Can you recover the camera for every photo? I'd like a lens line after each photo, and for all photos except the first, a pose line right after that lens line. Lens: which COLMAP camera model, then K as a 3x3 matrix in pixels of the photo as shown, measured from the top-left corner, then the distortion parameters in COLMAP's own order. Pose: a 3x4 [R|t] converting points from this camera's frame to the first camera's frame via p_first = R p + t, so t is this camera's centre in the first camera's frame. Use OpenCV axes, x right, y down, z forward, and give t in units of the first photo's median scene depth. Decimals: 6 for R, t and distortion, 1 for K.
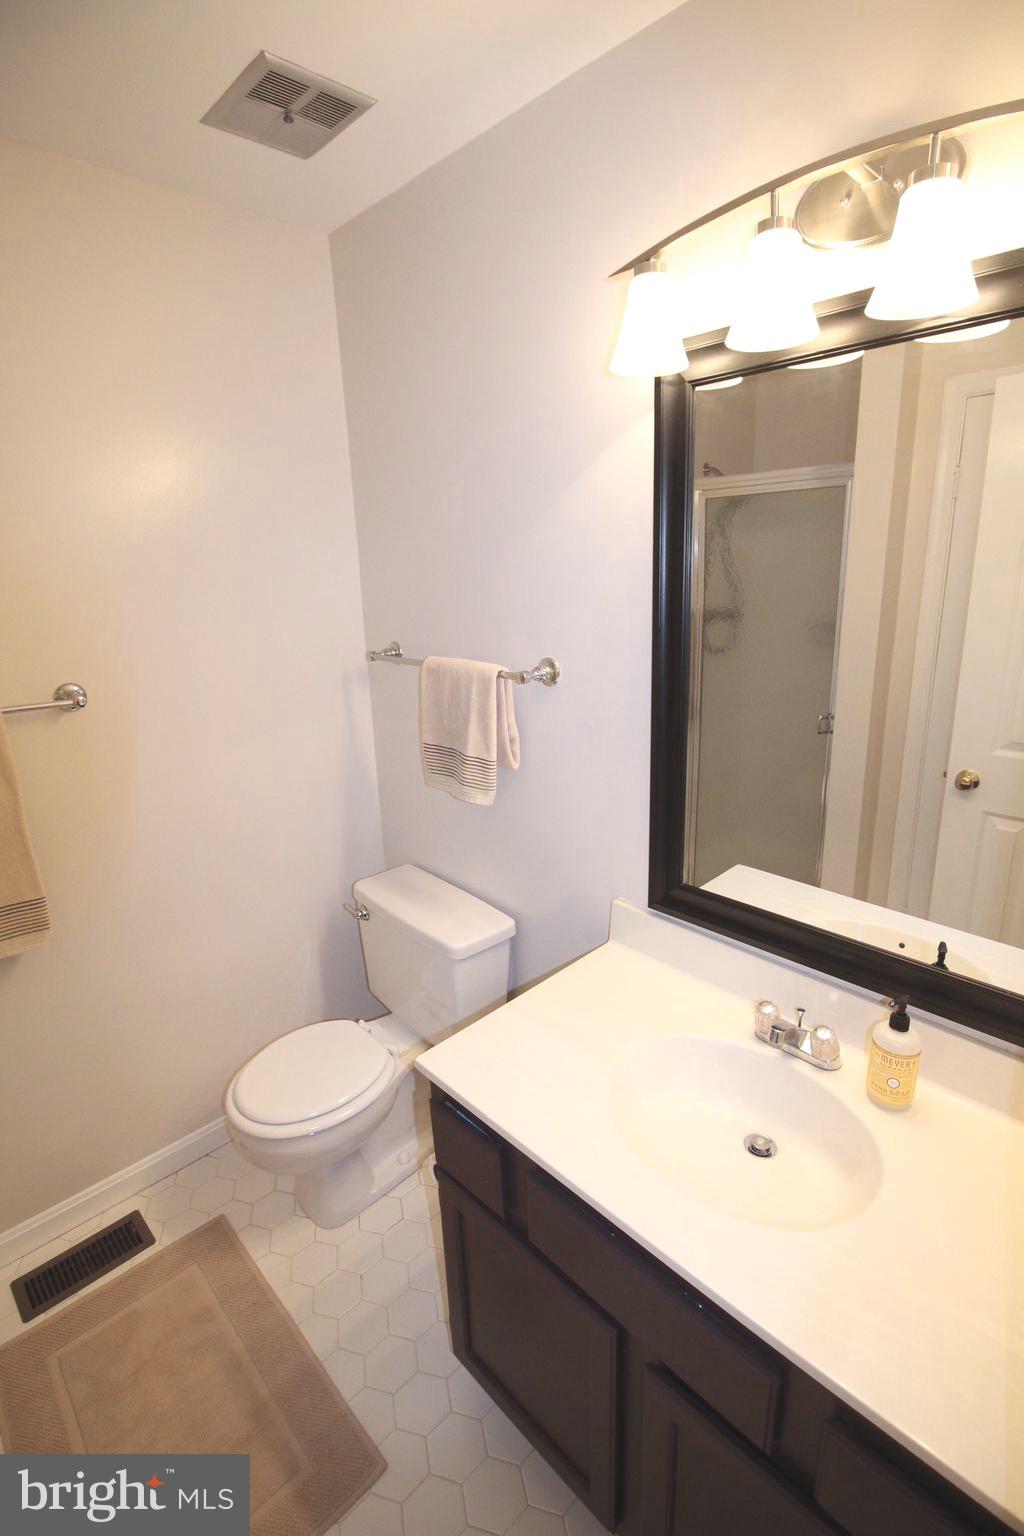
lens RADIAL K [[711.9, 0, 529.7], [0, 711.9, 765.3], [0, 0, 1]] dist [0.002086, -0.013575]
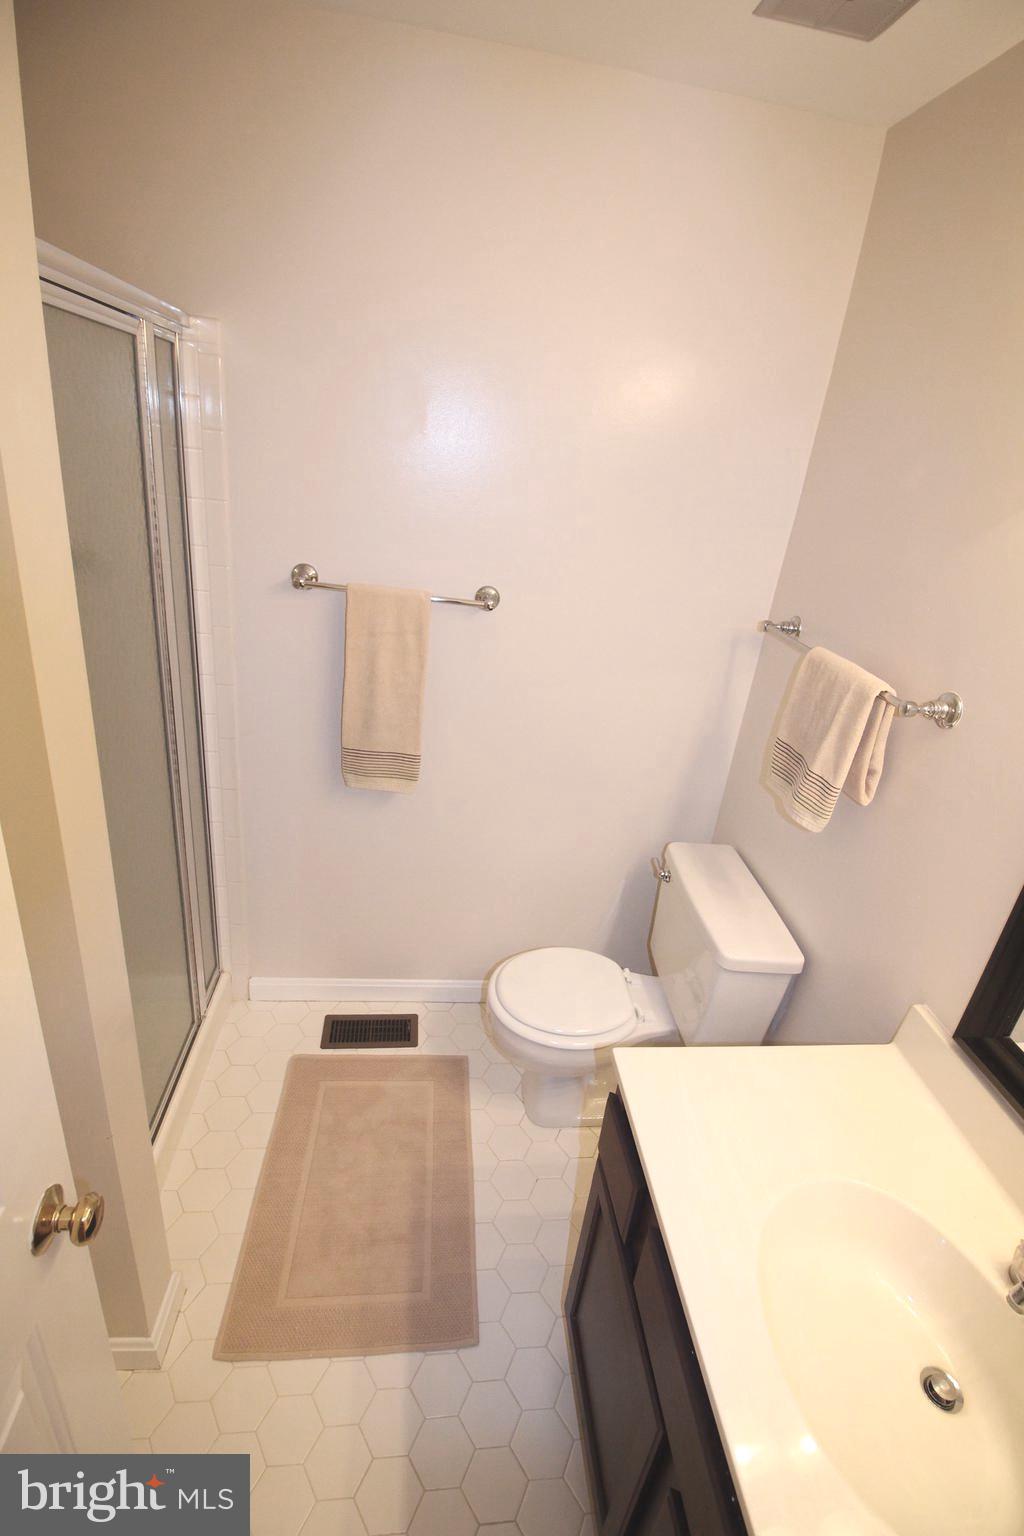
lens RADIAL K [[711.9, 0, 529.7], [0, 711.9, 765.3], [0, 0, 1]] dist [0.002086, -0.013575]
pose [[0.781001, 0.356219, -0.512977, 0.088716], [-0.297811, 0.934403, 0.195450, -0.087573], [0.548950, 0.000123, 0.835855, 0.078873]]
